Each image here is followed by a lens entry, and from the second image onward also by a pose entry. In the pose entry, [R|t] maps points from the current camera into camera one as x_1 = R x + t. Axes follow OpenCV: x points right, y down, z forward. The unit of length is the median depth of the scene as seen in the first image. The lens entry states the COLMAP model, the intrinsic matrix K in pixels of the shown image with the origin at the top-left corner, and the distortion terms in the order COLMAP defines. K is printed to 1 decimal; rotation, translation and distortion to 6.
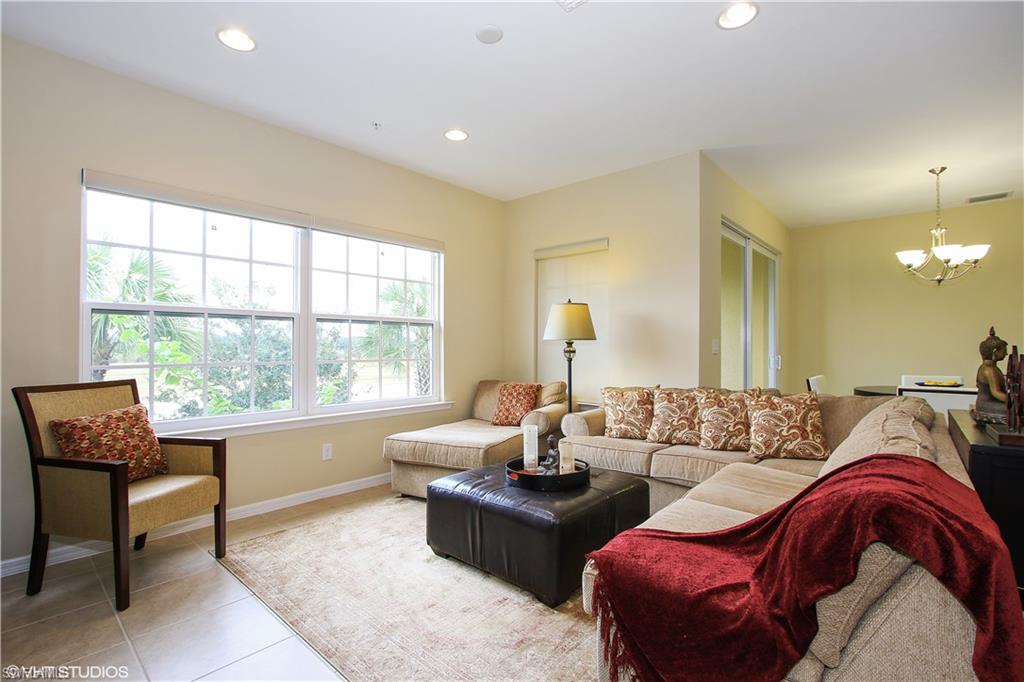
lens RADIAL K [[470.7, 0, 509.7], [0, 470.7, 342.8], [0, 0, 1]] dist [-0.021398, 0.000555]
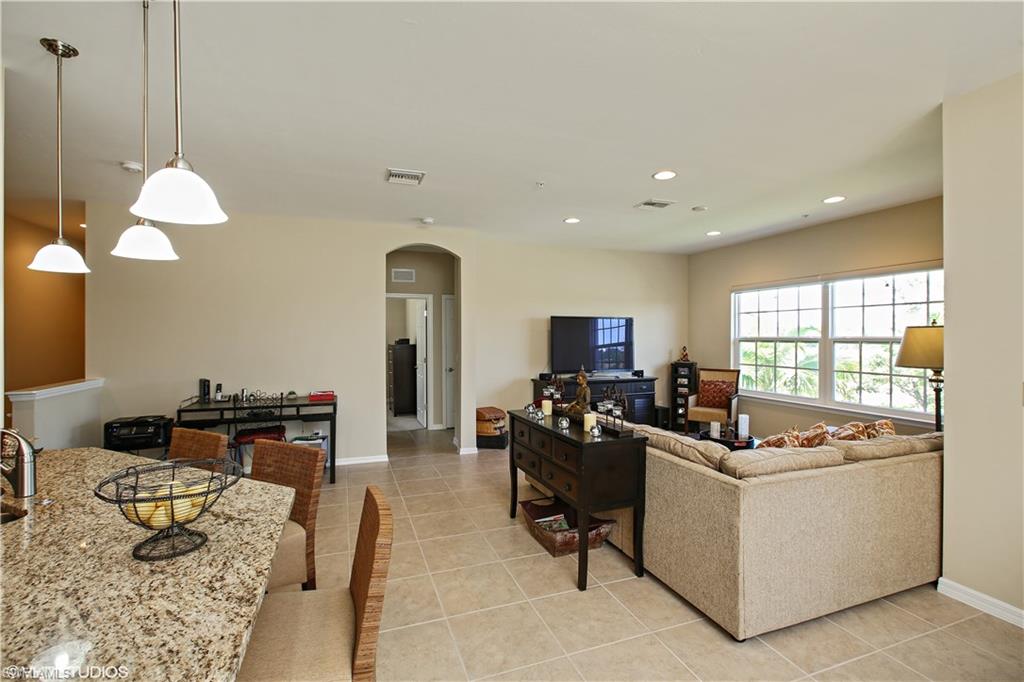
lens RADIAL K [[453.1, 0, 510.5], [0, 453.1, 334.8], [0, 0, 1]] dist [0.000265, 0.000248]
pose [[-0.462382, -0.003680, -0.886673, 1.653867], [0.005125, 0.999964, -0.006822, -0.084782], [0.886666, -0.007699, -0.462347, 0.940405]]
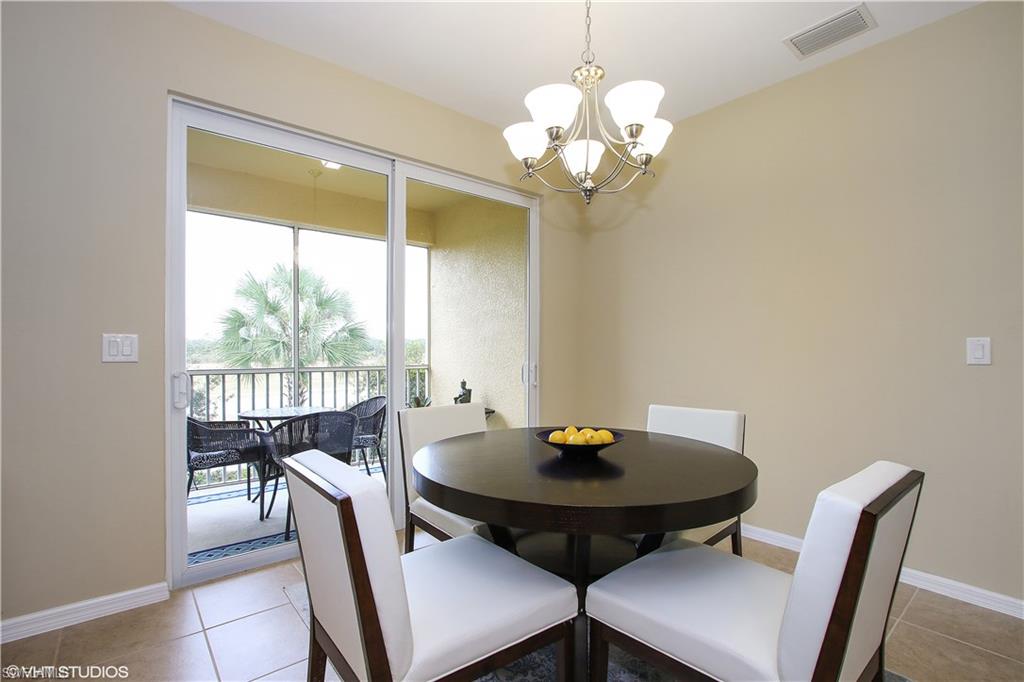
lens RADIAL K [[485.1, 0, 496.5], [0, 485.1, 346.2], [0, 0, 1]] dist [-0.070203, 0.000130]
pose [[0.988822, 0.015989, -0.148243, 1.260558], [-0.015299, 0.999866, 0.005793, -0.002304], [0.148316, -0.003460, 0.988934, 0.784641]]
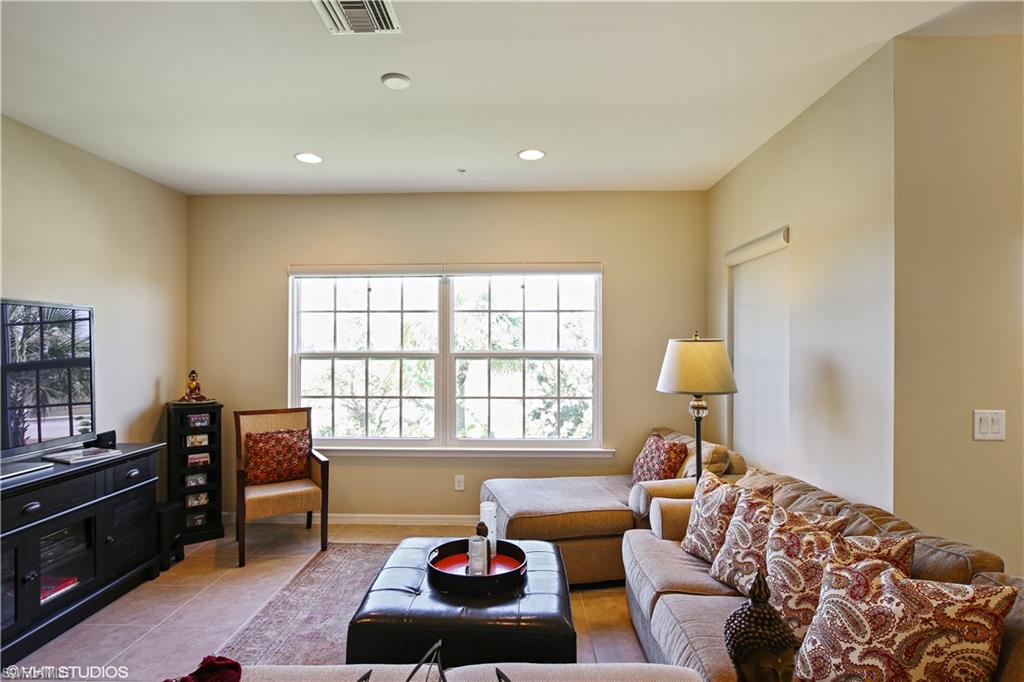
lens RADIAL K [[517.5, 0, 507.8], [0, 517.5, 340.5], [0, 0, 1]] dist [-0.000612, -0.000284]
pose [[0.643385, -0.005058, -0.765526, 0.719873], [0.006579, 0.999978, -0.001078, -0.109363], [0.765514, -0.004343, 0.643404, 0.401809]]
